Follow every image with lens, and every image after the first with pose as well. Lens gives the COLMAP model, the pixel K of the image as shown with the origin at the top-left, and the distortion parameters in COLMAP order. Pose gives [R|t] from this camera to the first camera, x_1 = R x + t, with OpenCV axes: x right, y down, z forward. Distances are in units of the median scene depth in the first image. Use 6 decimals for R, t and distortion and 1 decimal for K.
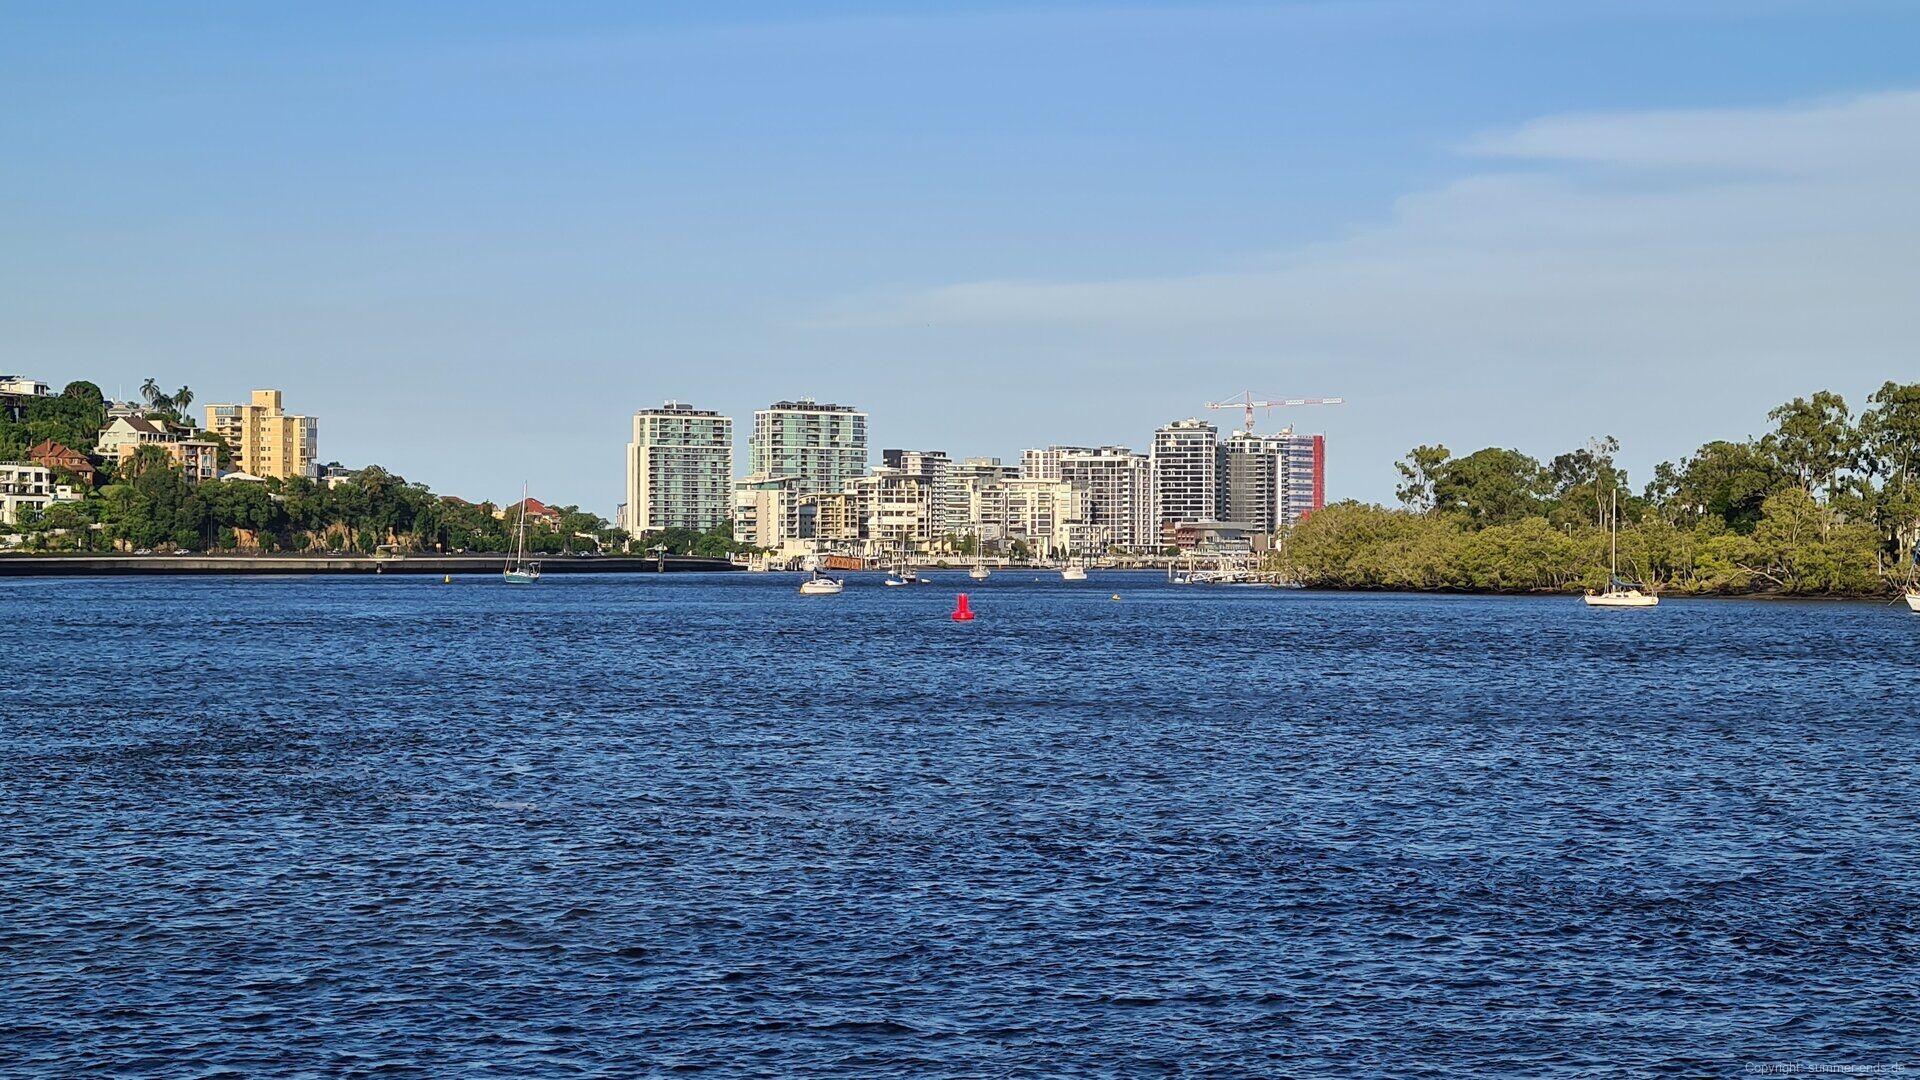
lens RADIAL K [[1663.0, 0, 960.5], [0, 1663.0, 537.2], [0, 0, 1]] dist [0.016155, -0.004084]
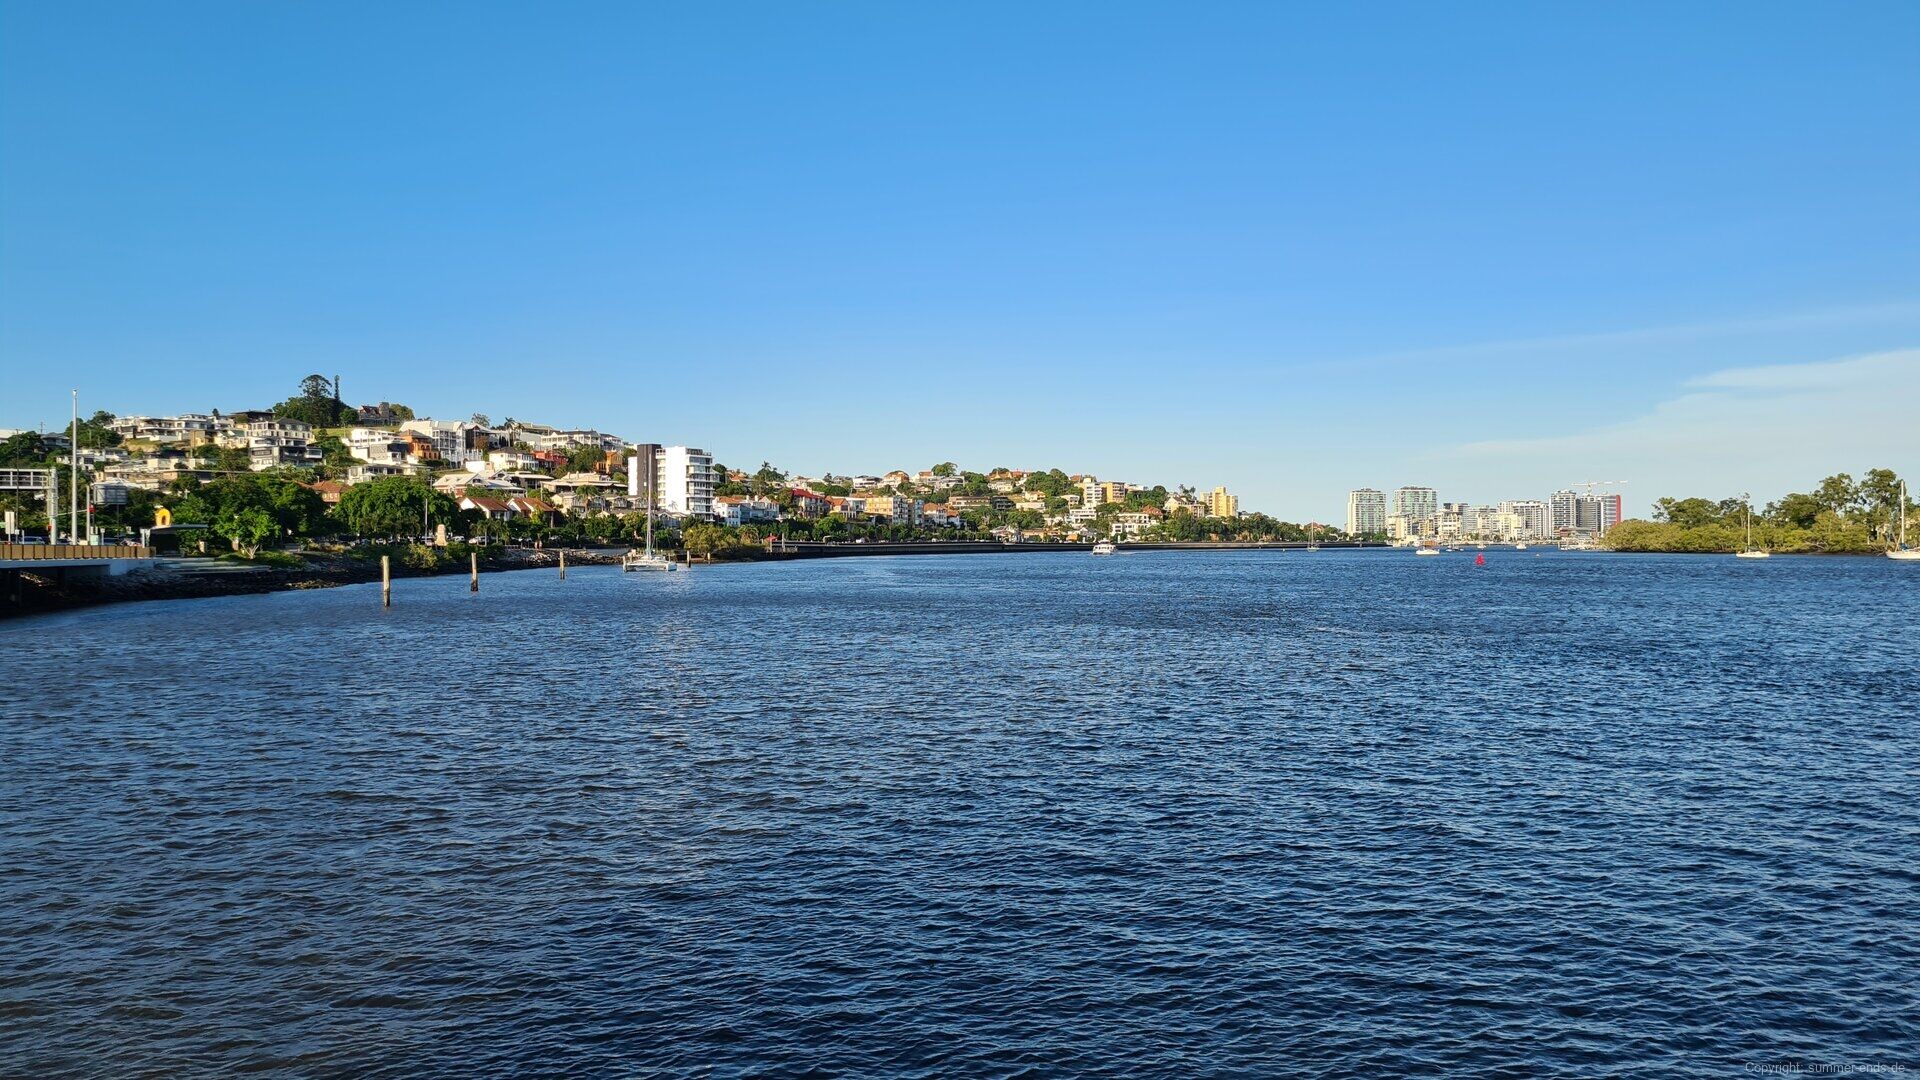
lens RADIAL K [[1414.6, 0, 939.3], [0, 1414.6, 541.6], [0, 0, 1]] dist [0.069185, 0.000261]
pose [[0.939035, -0.009214, -0.343697, -0.018808], [0.011743, 0.999917, 0.005277, -0.010227], [0.343620, -0.008991, 0.939066, -1.550651]]
